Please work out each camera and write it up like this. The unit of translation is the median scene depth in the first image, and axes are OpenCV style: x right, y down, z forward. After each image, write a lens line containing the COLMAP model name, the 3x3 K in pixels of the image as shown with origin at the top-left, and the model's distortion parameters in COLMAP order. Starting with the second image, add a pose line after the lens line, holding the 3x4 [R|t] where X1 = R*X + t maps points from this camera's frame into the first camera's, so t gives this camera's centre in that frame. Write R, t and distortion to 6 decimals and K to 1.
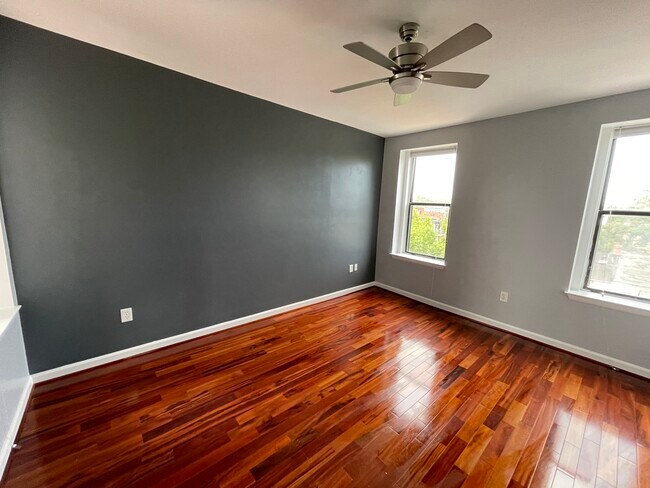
lens RADIAL K [[260.8, 0, 323.4], [0, 260.8, 242.8], [0, 0, 1]] dist [-0.001246, -0.000239]
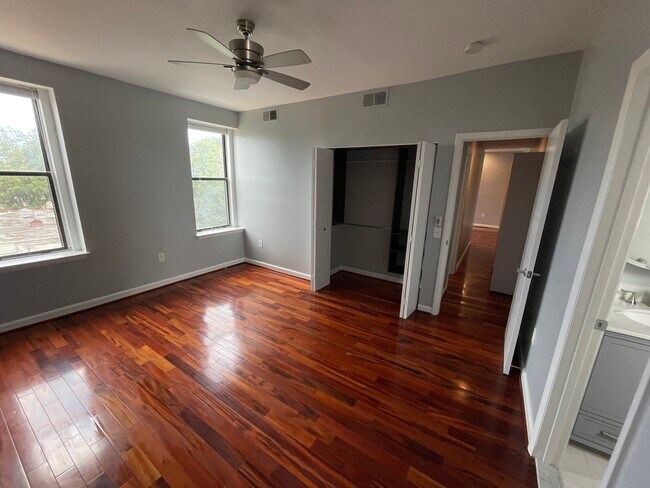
lens RADIAL K [[260.8, 0, 326.0], [0, 260.8, 244.3], [0, 0, 1]] dist [-0.001246, -0.000239]
pose [[-0.272001, -0.277801, 0.921326, -0.603754], [0.112115, 0.941755, 0.317060, -0.142710], [-0.955743, 0.189536, -0.225013, 0.638216]]
